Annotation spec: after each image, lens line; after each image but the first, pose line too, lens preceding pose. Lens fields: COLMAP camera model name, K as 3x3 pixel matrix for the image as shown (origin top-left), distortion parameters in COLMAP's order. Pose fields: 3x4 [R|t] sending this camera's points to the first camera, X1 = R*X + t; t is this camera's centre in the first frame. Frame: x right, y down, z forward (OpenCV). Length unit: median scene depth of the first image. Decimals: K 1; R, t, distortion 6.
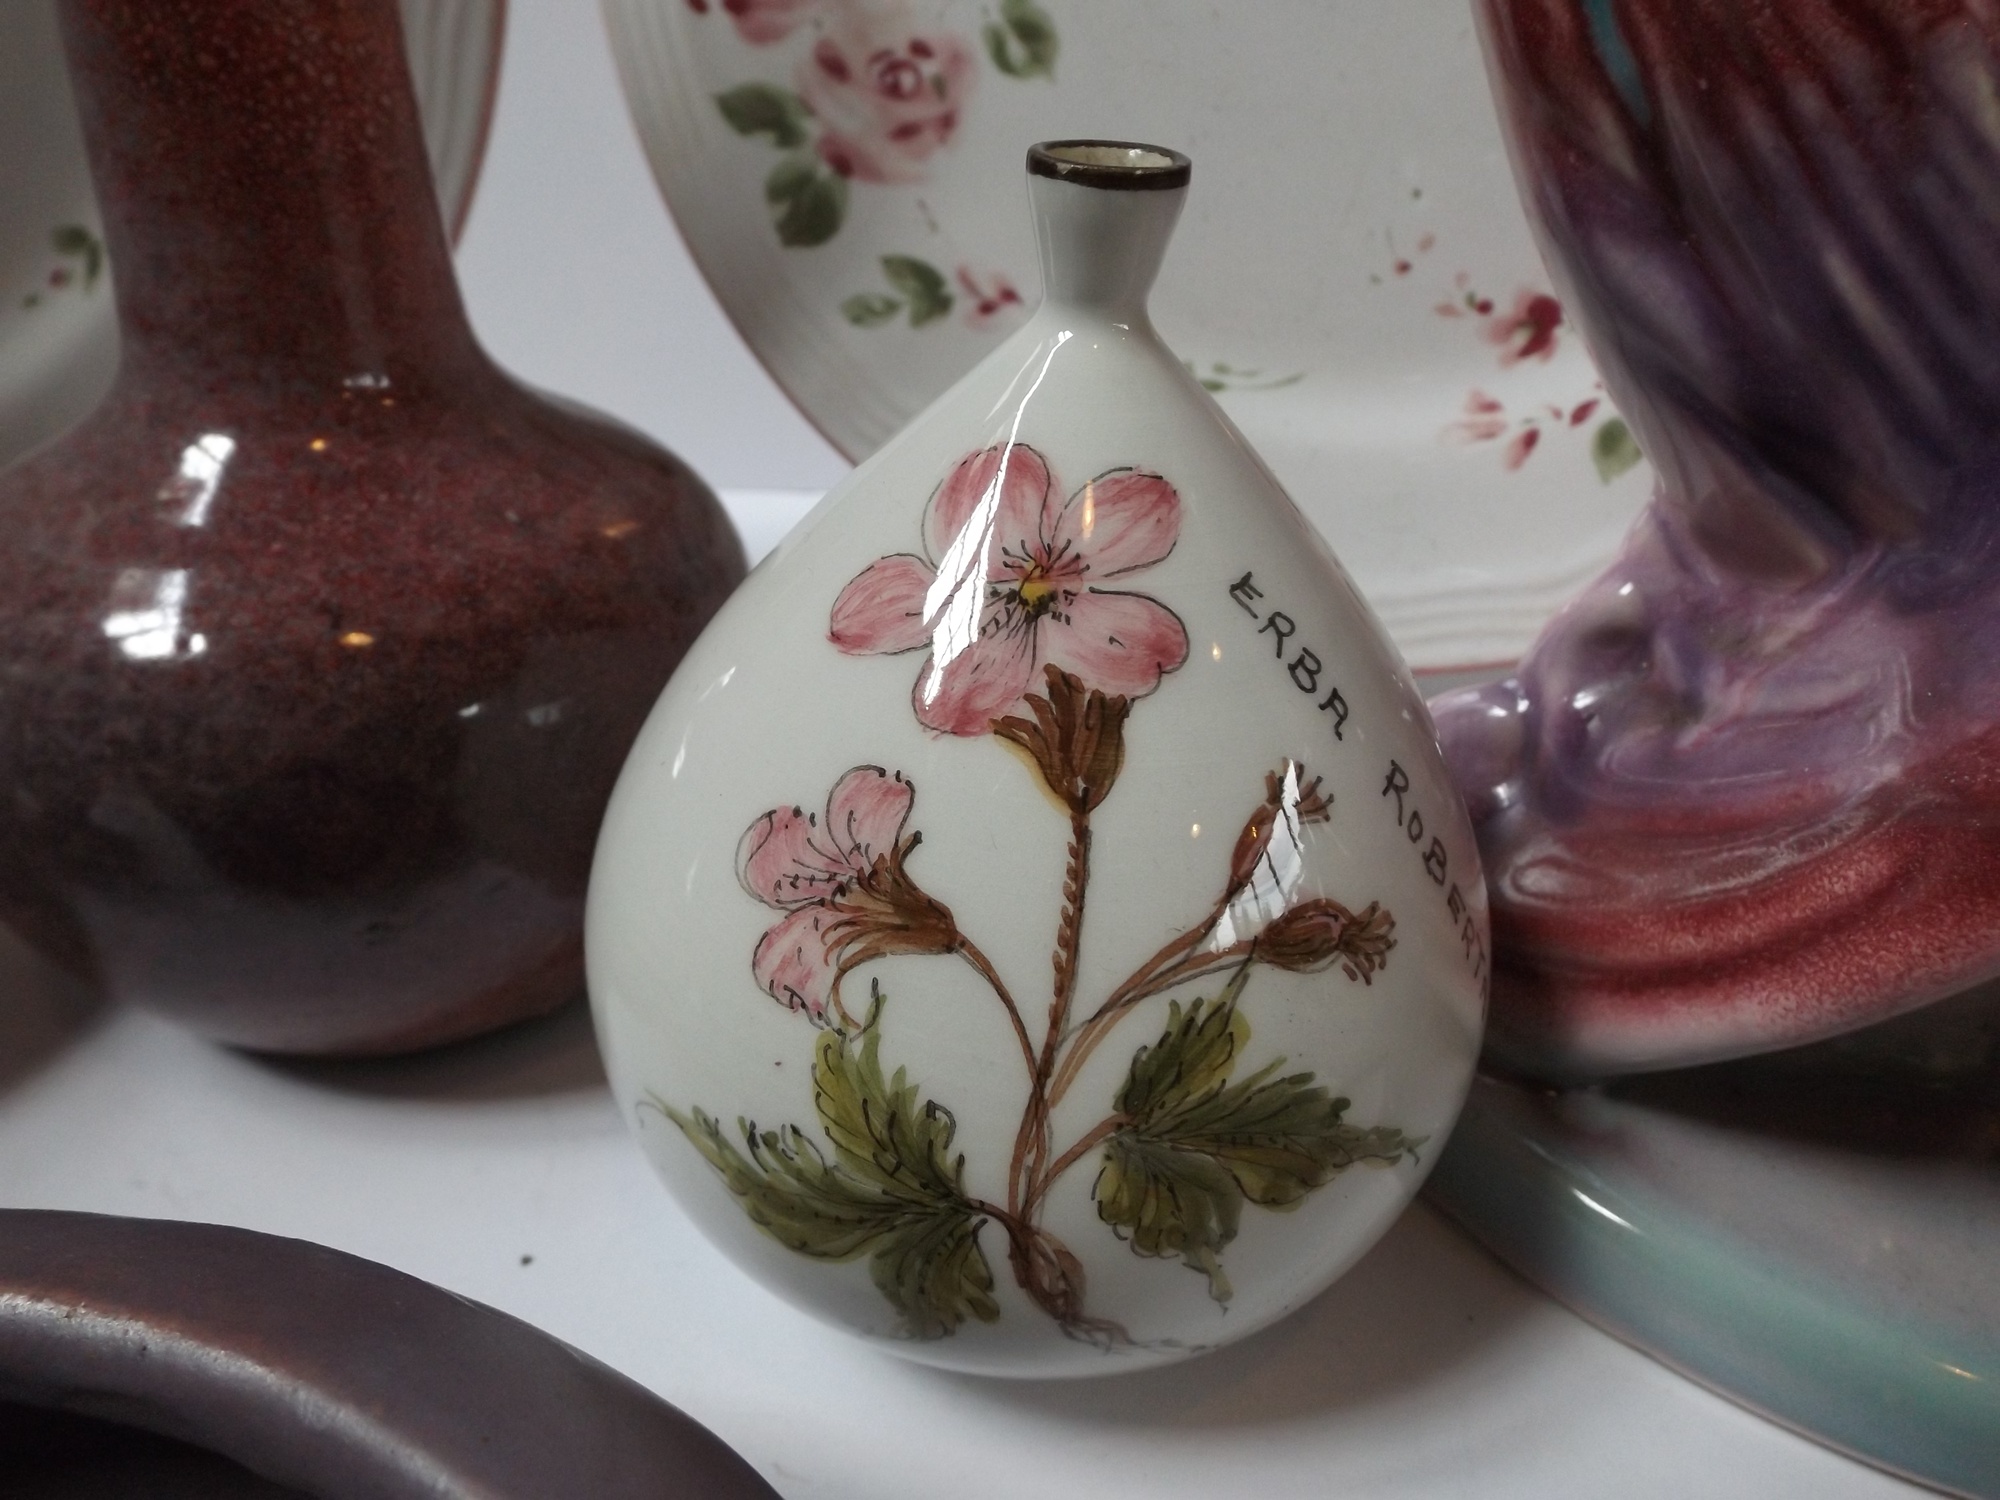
lens RADIAL K [[1435.6, 0, 1000.0], [0, 1435.6, 750.0], [0, 0, 1]] dist [0.017779, -0.030349]
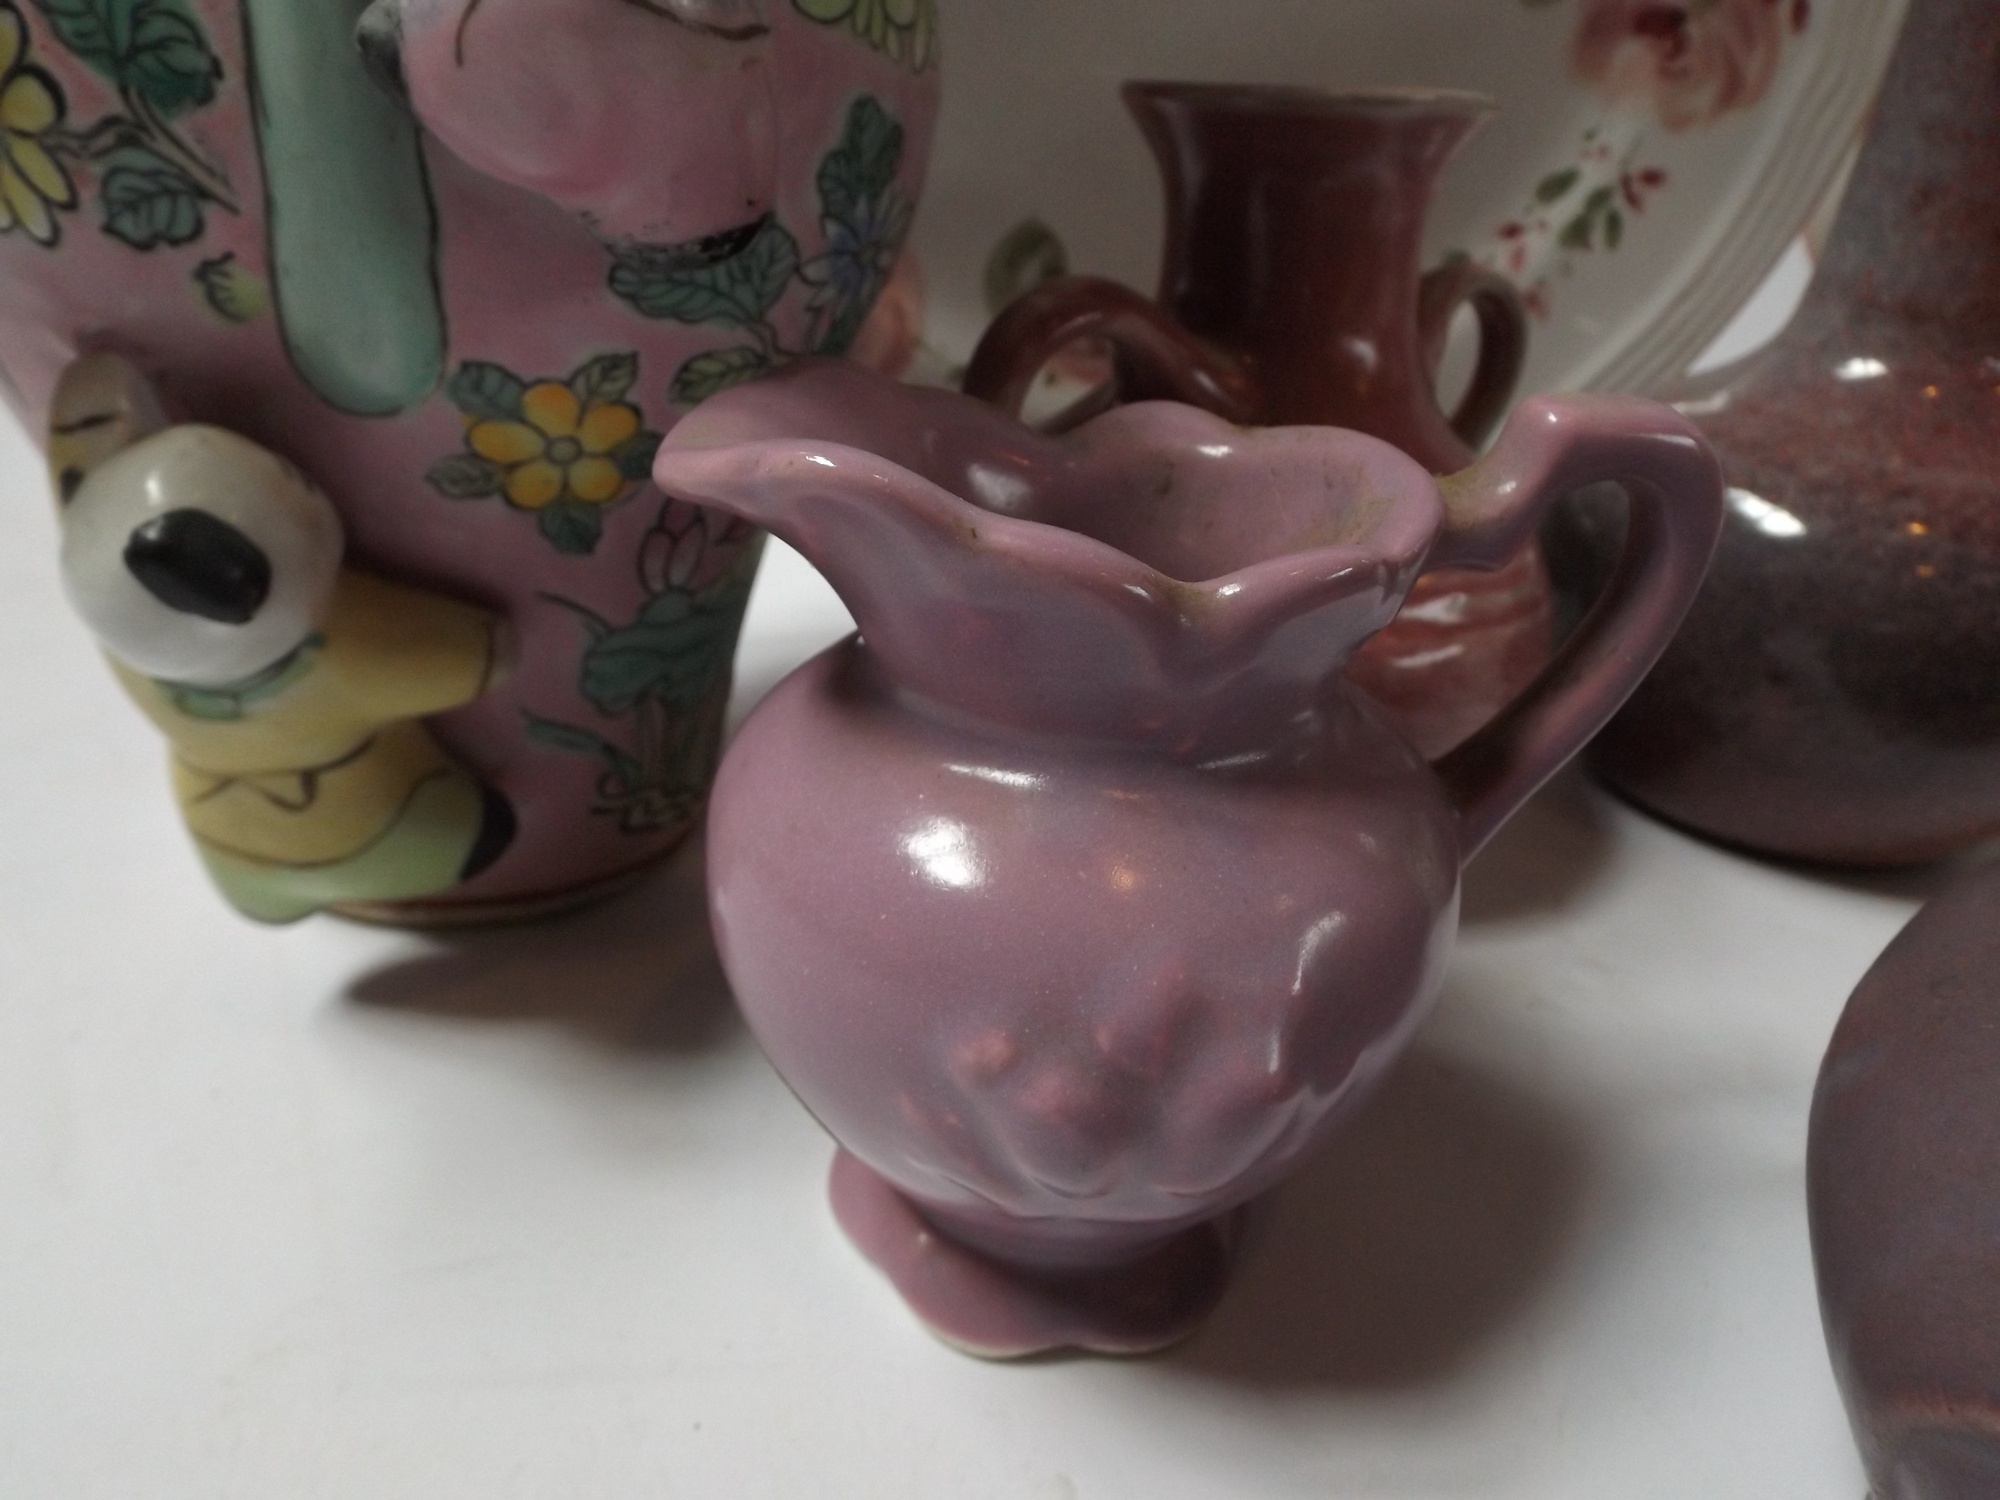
lens RADIAL K [[1432.9, 0, 996.3], [0, 1432.9, 749.0], [0, 0, 1]] dist [0.008574, -0.017635]
pose [[0.993336, 0.093094, -0.067942, -1.810037], [-0.097341, 0.993310, -0.062124, 0.416257], [0.061704, 0.068324, 0.995753, -0.605382]]
